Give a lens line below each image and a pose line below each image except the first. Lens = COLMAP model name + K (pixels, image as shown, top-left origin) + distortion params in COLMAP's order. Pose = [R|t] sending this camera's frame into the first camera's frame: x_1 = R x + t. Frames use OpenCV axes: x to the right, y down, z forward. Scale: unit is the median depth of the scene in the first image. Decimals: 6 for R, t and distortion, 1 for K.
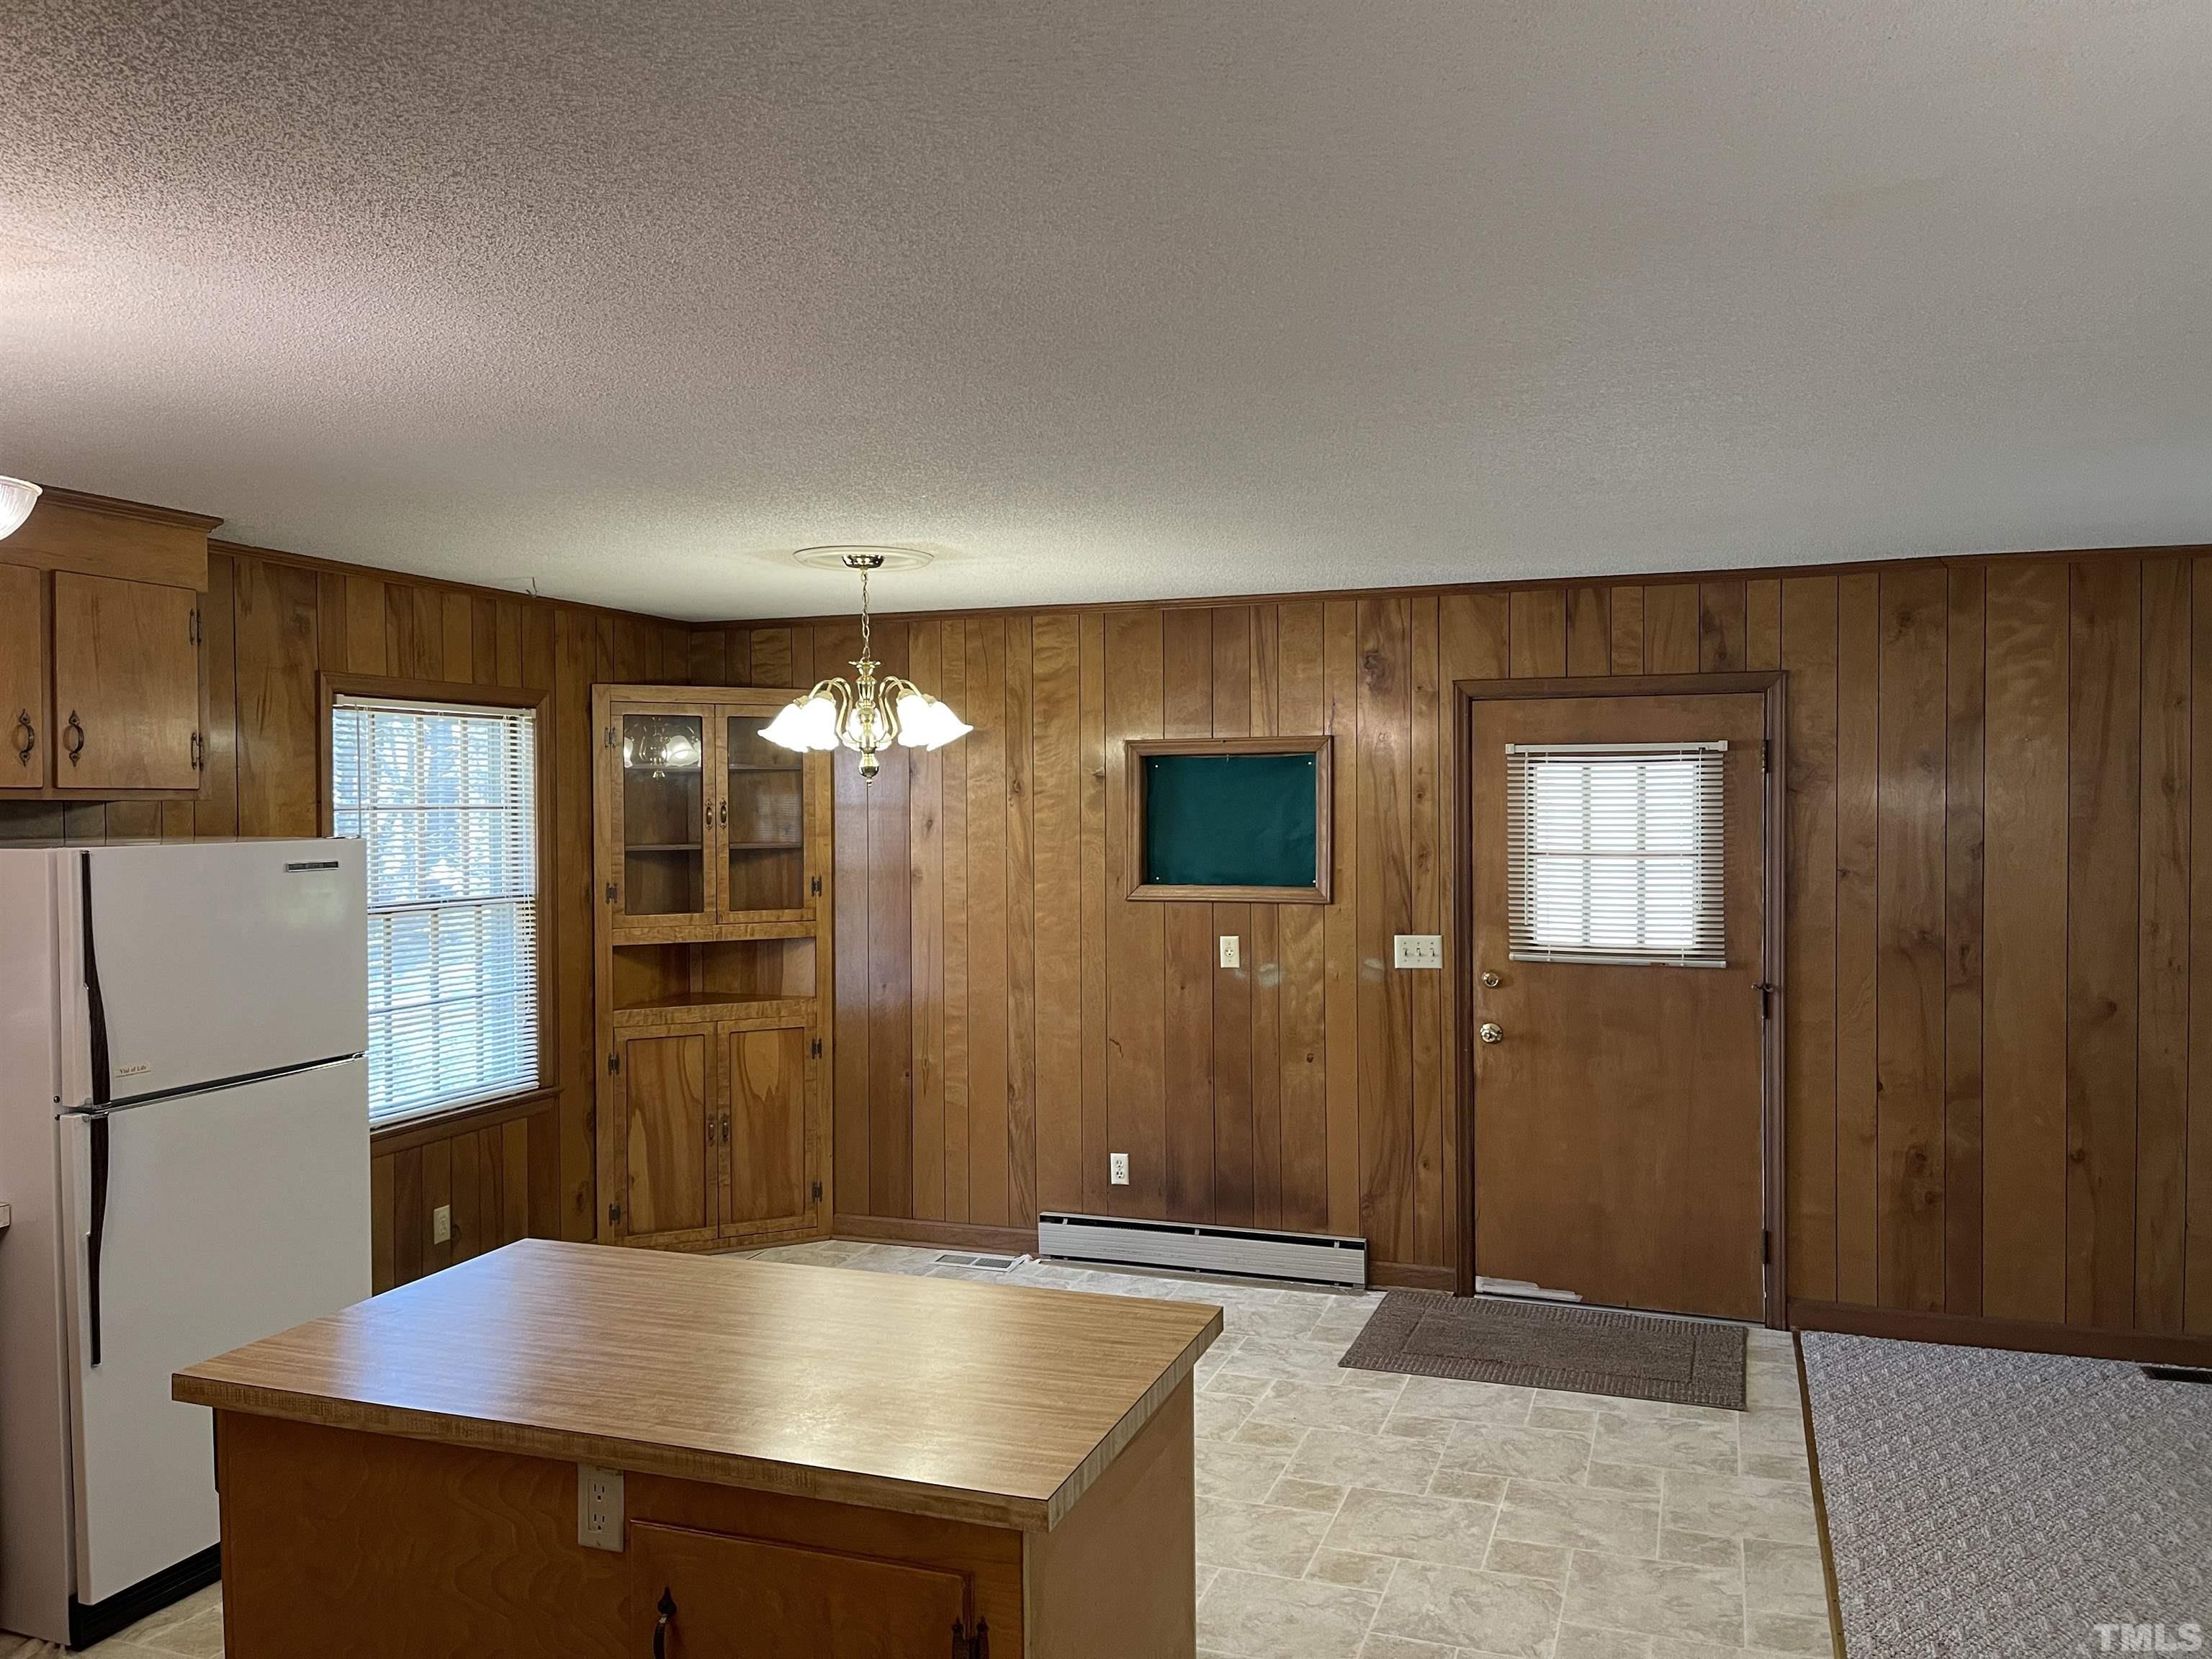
lens RADIAL K [[1683.7, 0, 1104.6], [0, 1683.7, 829.4], [0, 0, 1]] dist [0.082992, -0.083677]
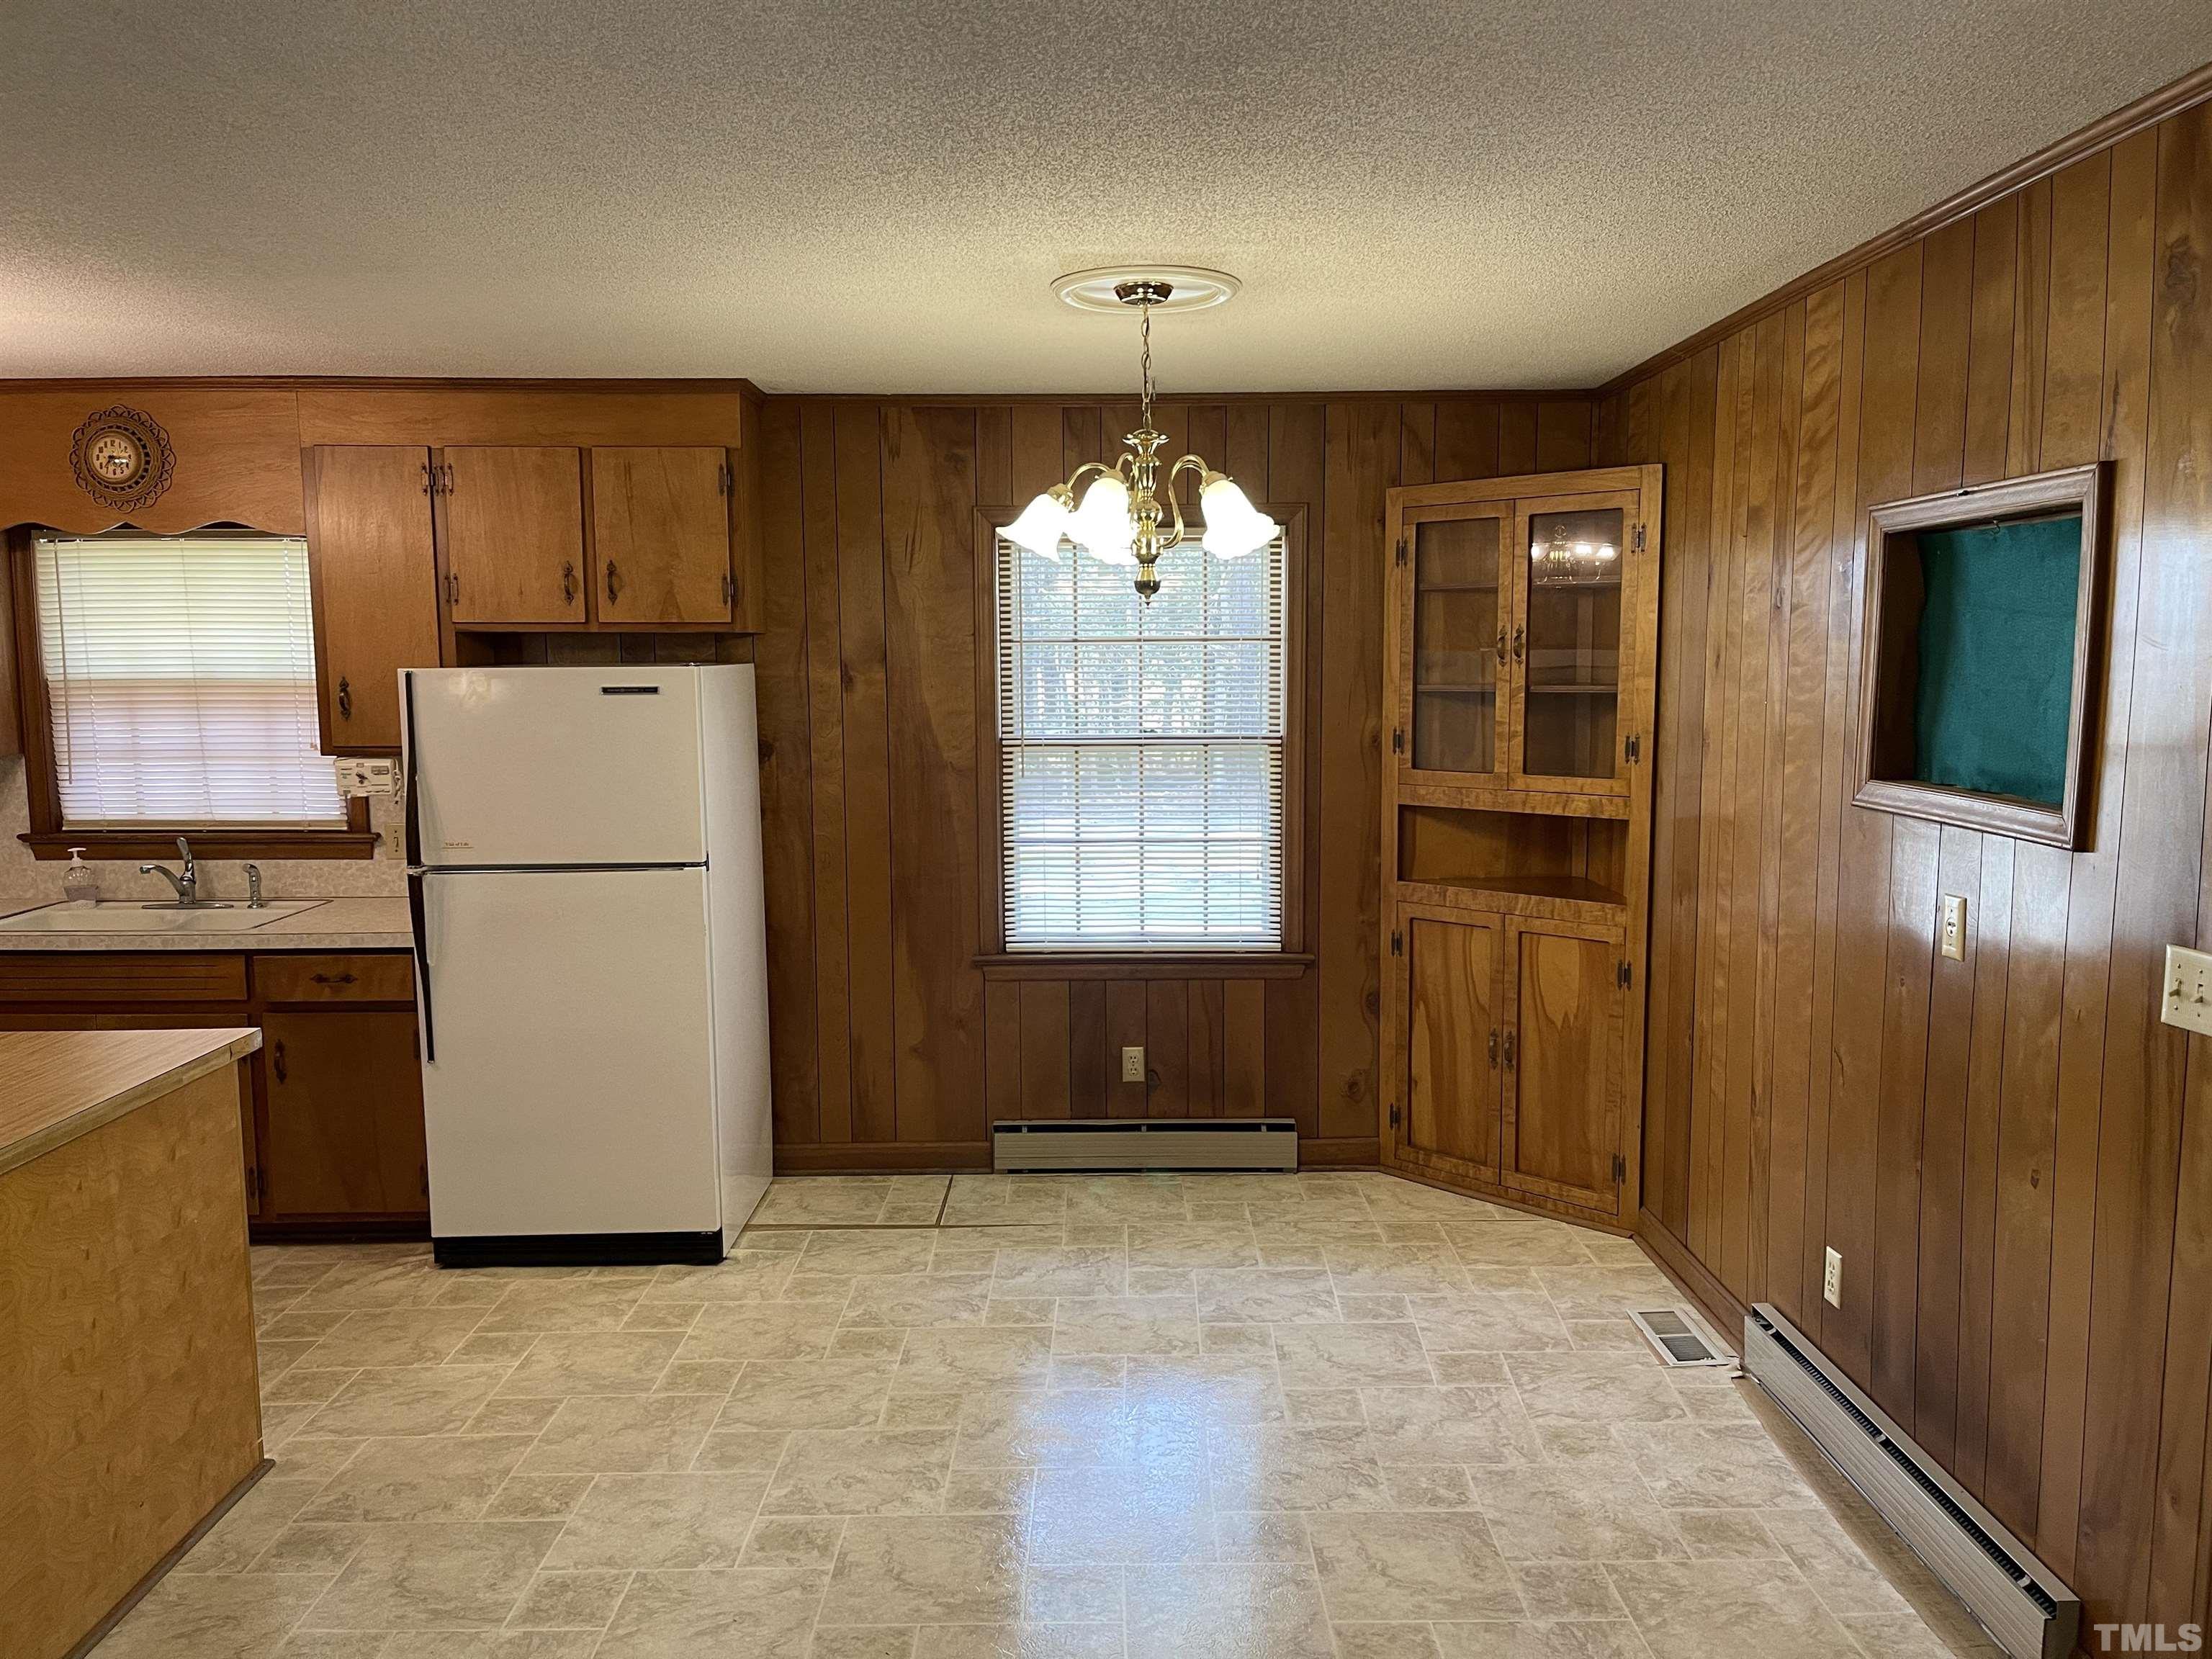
lens RADIAL K [[1683.7, 0, 1107.6], [0, 1683.7, 841.3], [0, 0, 1]] dist [0.082992, -0.083677]
pose [[0.347334, 0.108980, -0.931387, 0.493368], [-0.011043, 0.993631, 0.112145, -0.005964], [0.937676, -0.028666, 0.346325, 0.644500]]
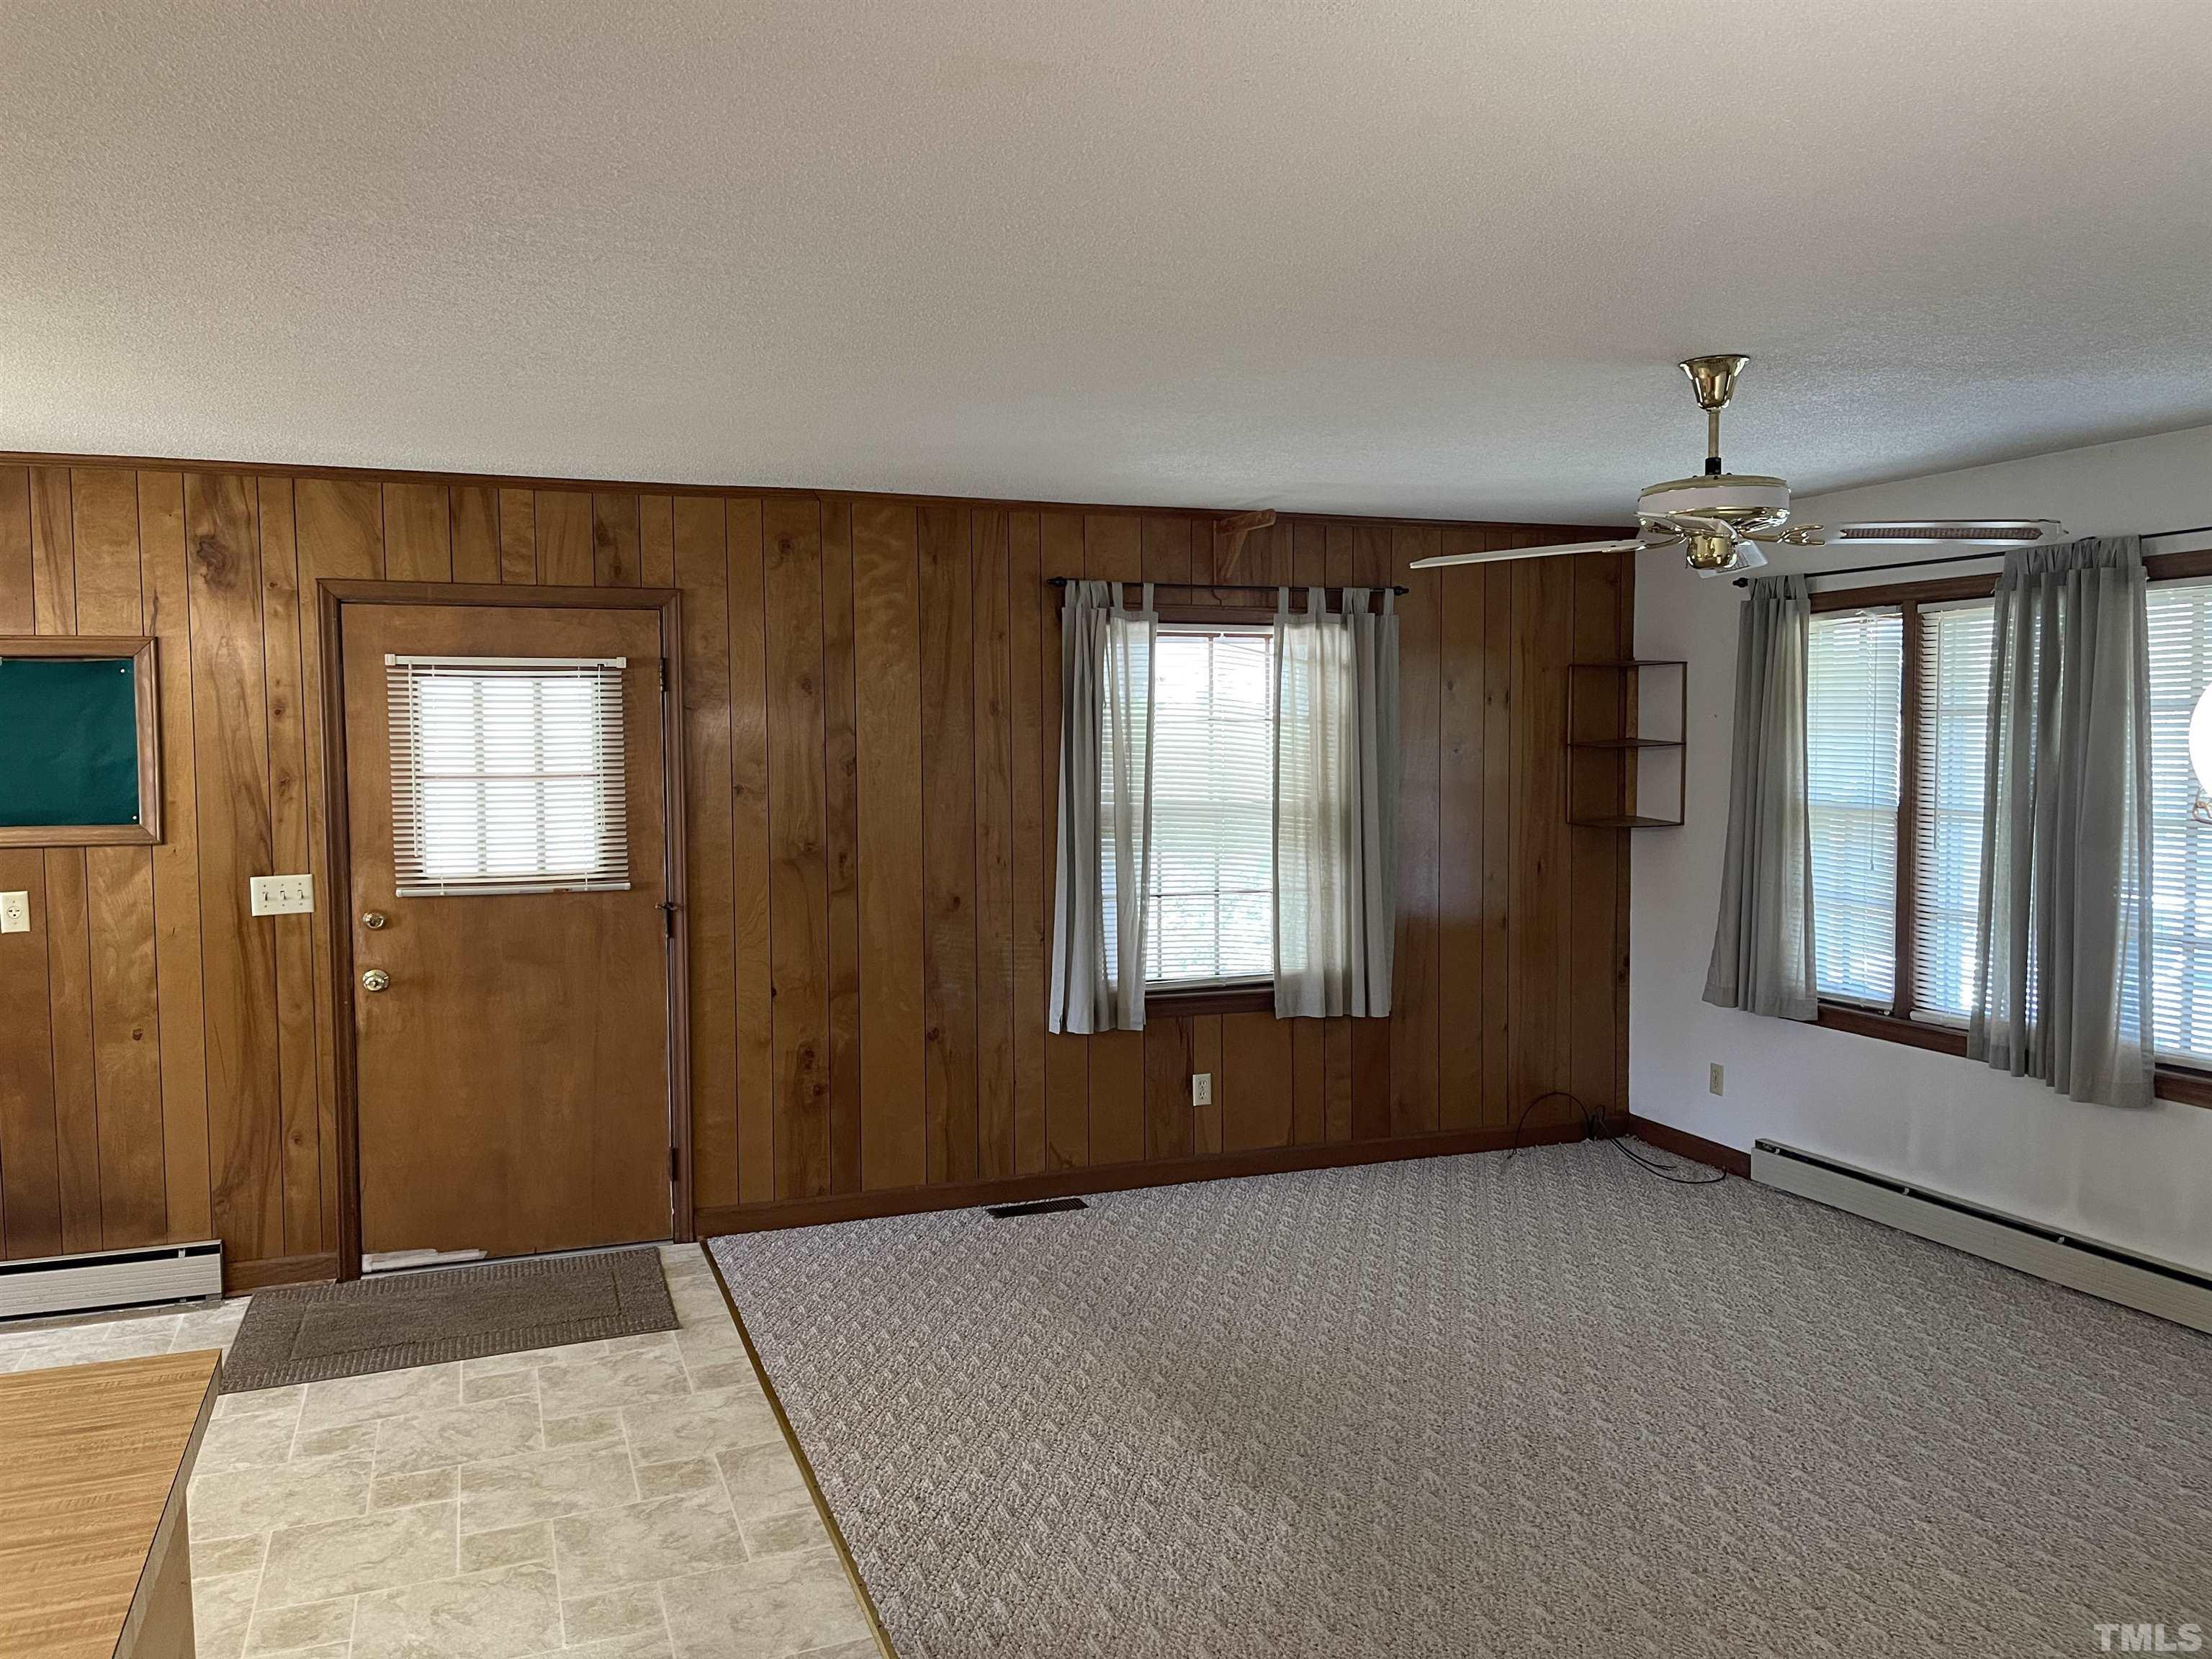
lens RADIAL K [[1683.7, 0, 1089.1], [0, 1683.7, 821.8], [0, 0, 1]] dist [0.082992, -0.083677]
pose [[0.760630, -0.033468, 0.648322, -0.065765], [0.013930, 0.999282, 0.035242, 0.011294], [-0.649036, -0.017776, 0.760550, 0.082501]]
